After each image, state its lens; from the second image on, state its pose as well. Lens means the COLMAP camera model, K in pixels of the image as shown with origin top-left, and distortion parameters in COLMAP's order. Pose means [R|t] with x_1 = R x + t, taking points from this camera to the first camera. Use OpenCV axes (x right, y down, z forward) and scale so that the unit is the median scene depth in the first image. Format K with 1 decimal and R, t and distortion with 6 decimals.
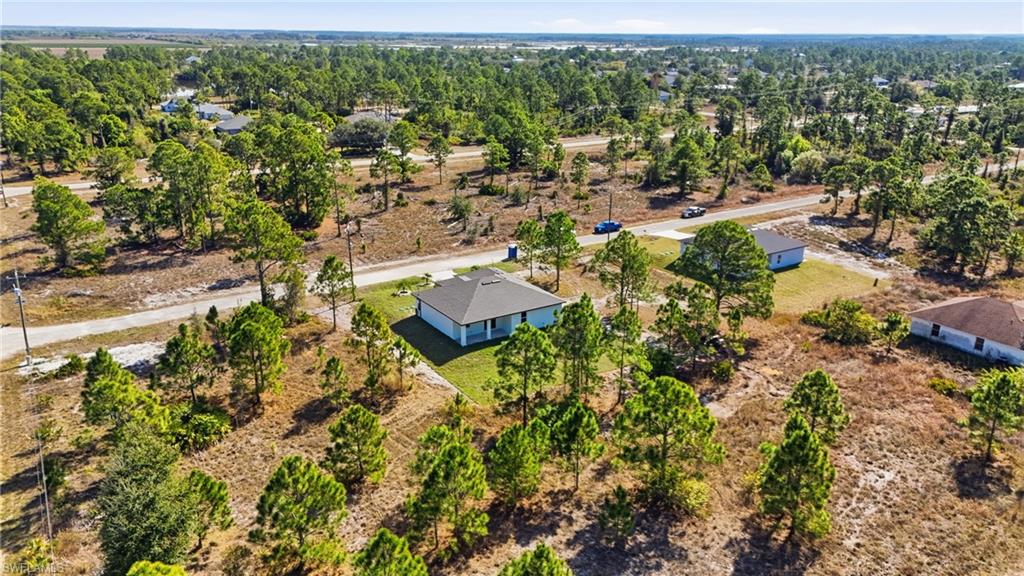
lens RADIAL K [[753.9, 0, 512.0], [0, 753.9, 288.0], [0, 0, 1]] dist [0.067065, -0.055475]
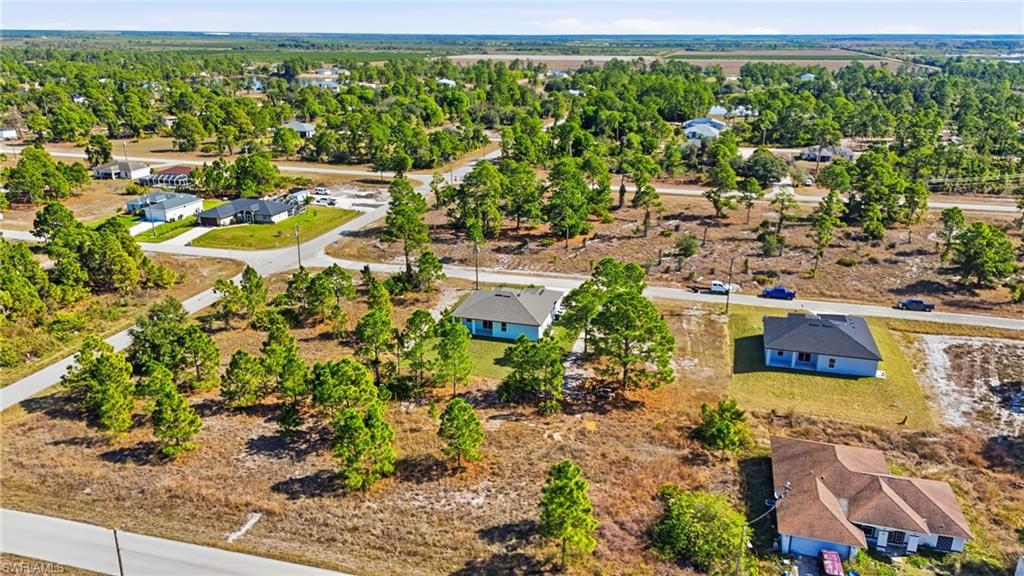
lens RADIAL K [[753.9, 0, 512.0], [0, 753.9, 288.0], [0, 0, 1]] dist [0.067065, -0.055475]
pose [[0.654875, 0.235808, -0.718006, 0.744526], [-0.242042, 0.965473, 0.096321, -0.121760], [0.715929, 0.110710, 0.689340, 0.089734]]
